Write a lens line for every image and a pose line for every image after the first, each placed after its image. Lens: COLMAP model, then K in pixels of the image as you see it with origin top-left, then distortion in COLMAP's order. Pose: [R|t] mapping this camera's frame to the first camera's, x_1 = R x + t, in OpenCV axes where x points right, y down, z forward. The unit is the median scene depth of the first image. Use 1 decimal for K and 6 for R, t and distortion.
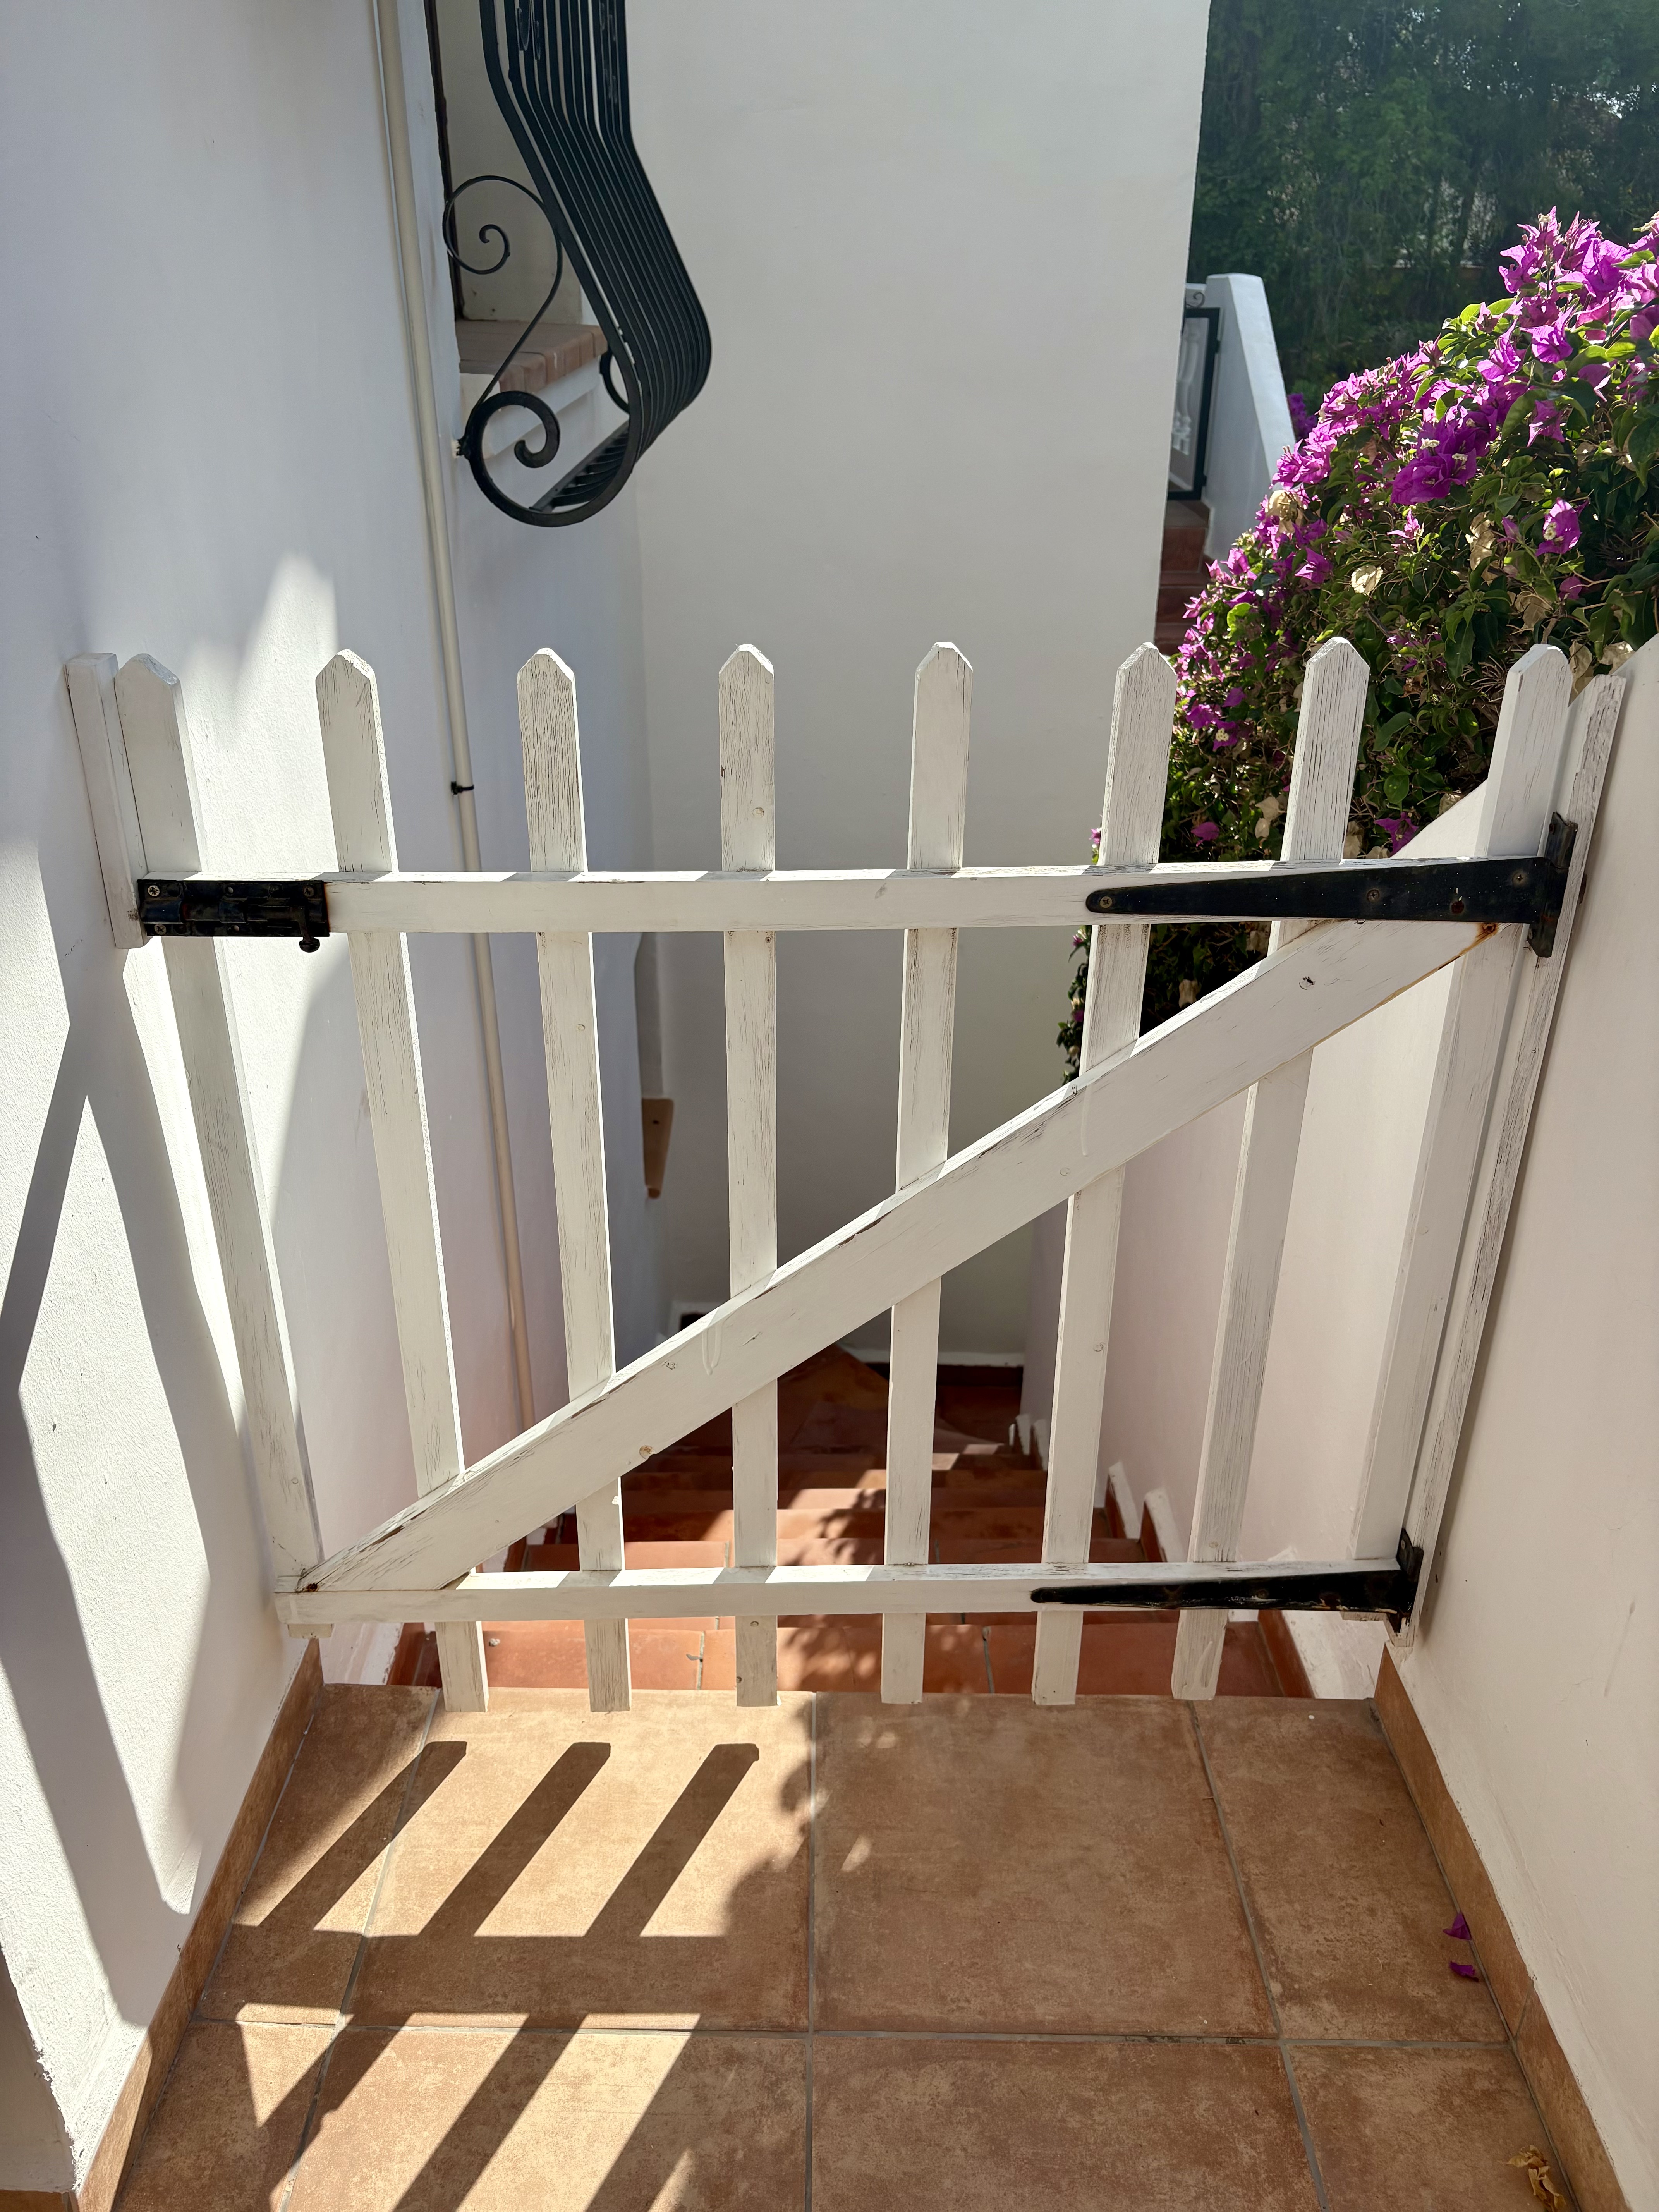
lens RADIAL K [[1686.1, 0, 828.8], [0, 1686.1, 1109.1], [0, 0, 1]] dist [0.040810, -0.026000]
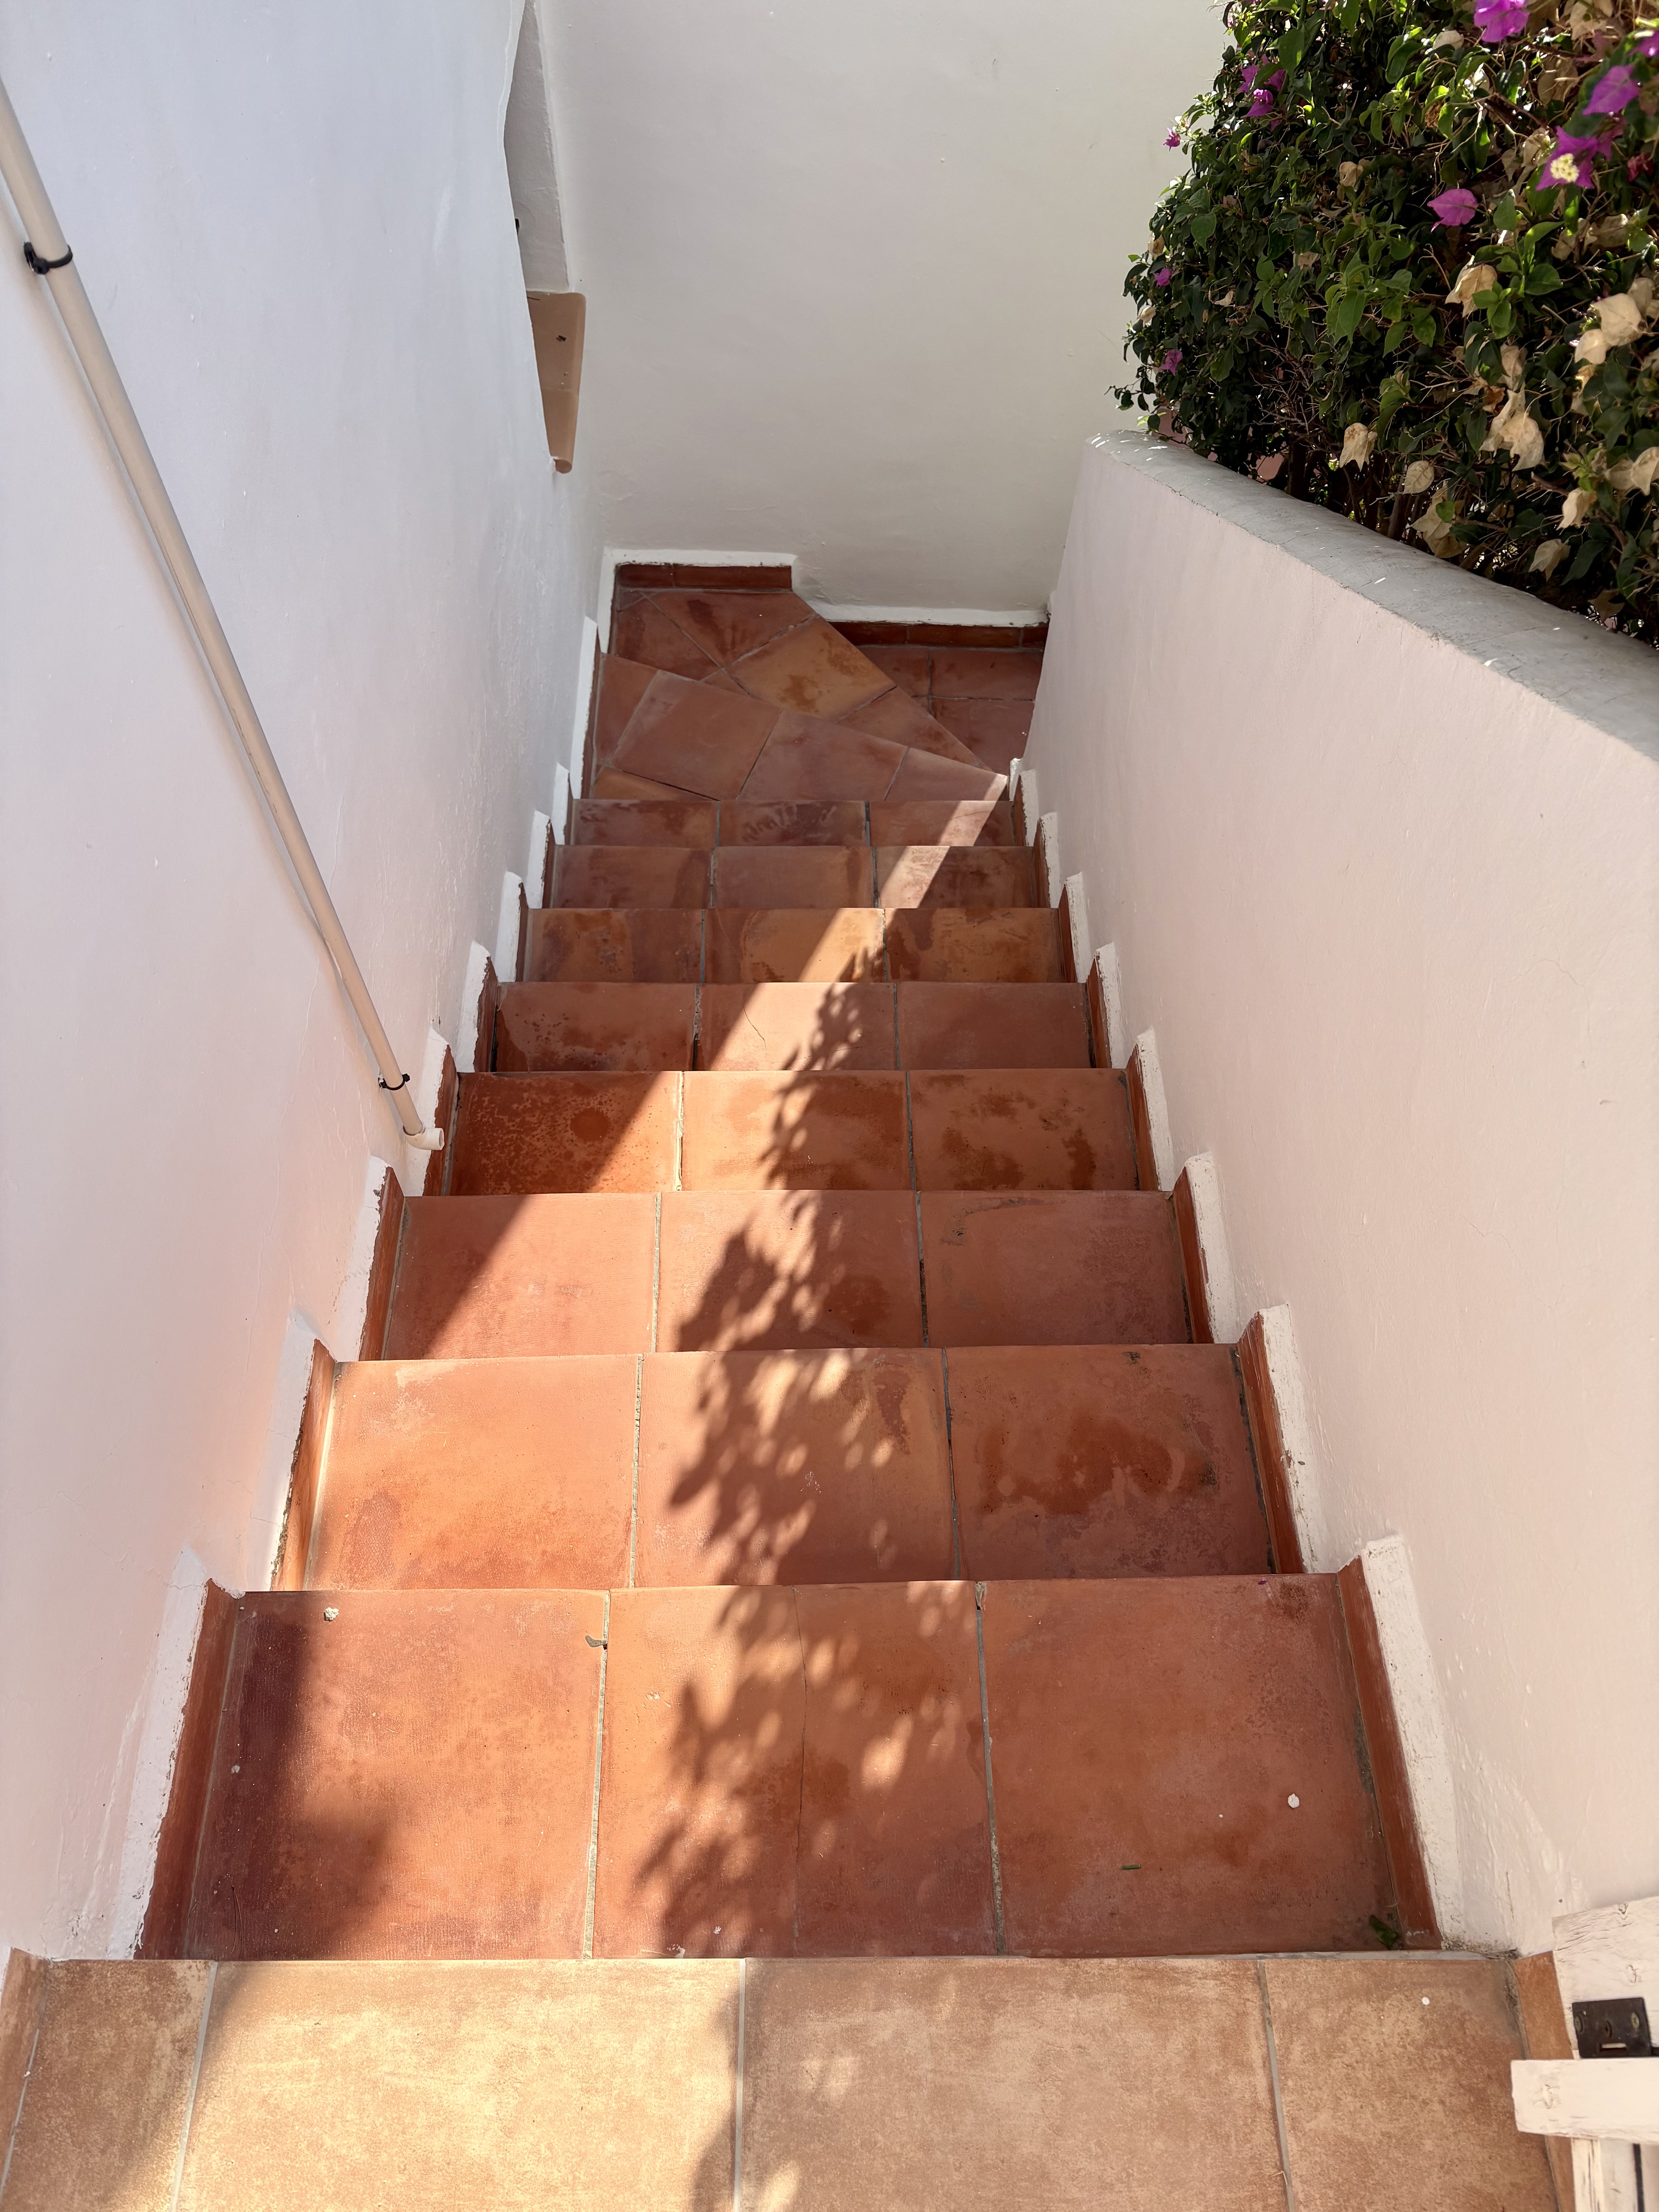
lens RADIAL K [[1686.1, 0, 830.4], [0, 1686.1, 1103.0], [0, 0, 1]] dist [0.040810, -0.026000]
pose [[0.999823, 0.007578, 0.017235, 0.013684], [-0.015745, 0.838444, 0.544760, -0.365711], [-0.010322, -0.544935, 0.838415, 0.608313]]
